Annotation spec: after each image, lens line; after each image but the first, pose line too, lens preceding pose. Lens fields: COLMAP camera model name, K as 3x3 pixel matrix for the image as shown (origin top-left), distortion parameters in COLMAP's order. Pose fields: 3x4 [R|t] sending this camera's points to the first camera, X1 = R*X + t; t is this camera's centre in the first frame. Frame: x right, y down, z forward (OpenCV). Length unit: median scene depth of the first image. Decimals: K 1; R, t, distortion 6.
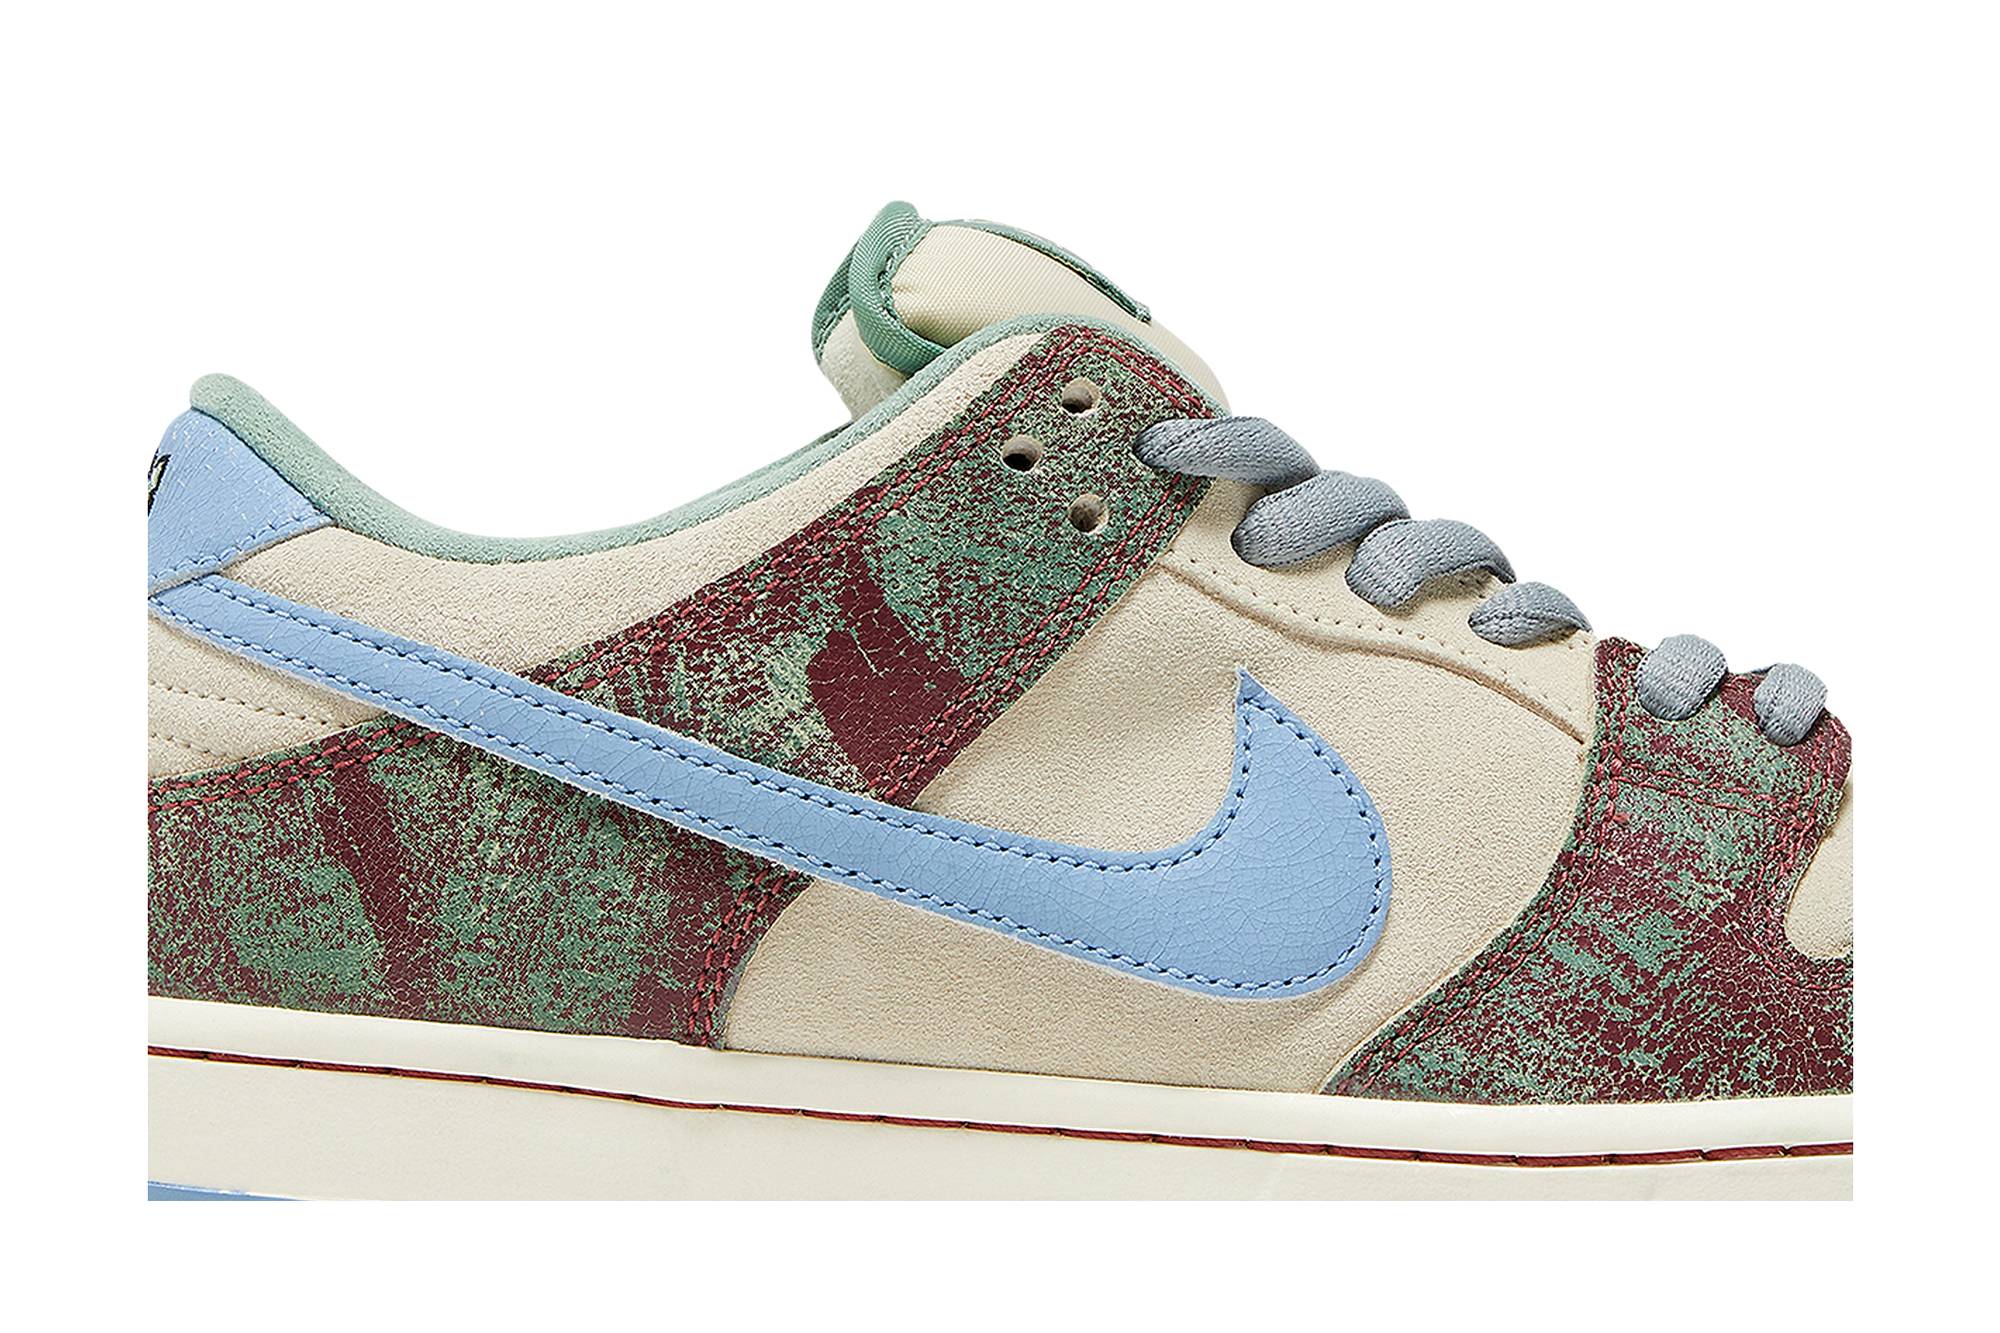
lens RADIAL K [[4321.5, 0, 999.5], [0, 4321.5, 651.5], [0, 0, 1]] dist [0.094158, 0.000000]
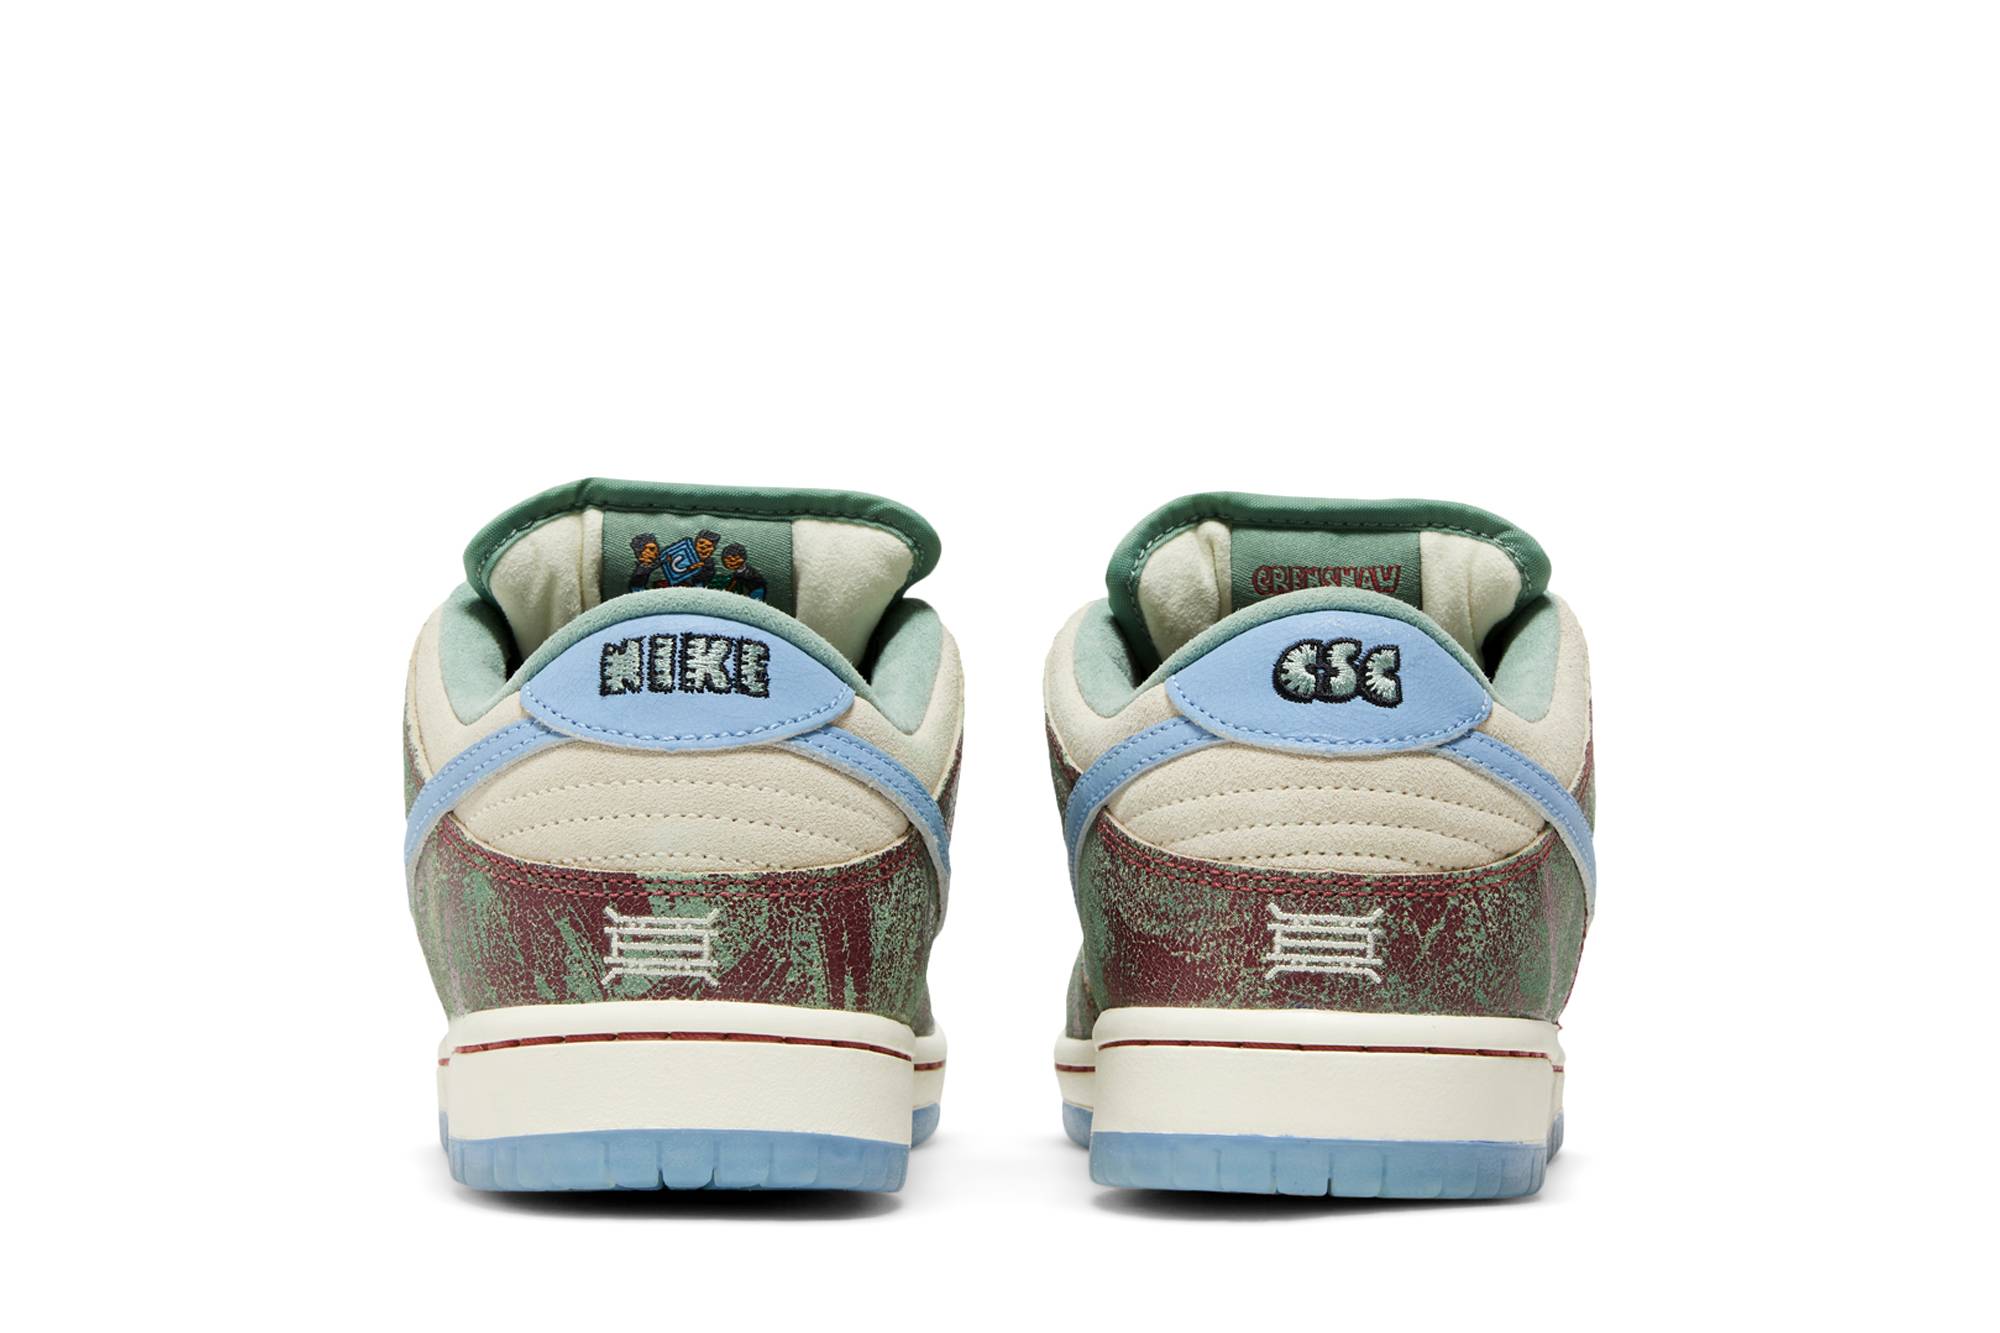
lens RADIAL K [[4321.5, 0, 999.4], [0, 4321.5, 661.2], [0, 0, 1]] dist [0.094158, 0.000000]
pose [[-0.067677, -0.000708, 0.997707, -1.619051], [-0.085302, 0.996342, -0.005079, -0.018505], [-0.994054, -0.085450, -0.067490, 1.256018]]
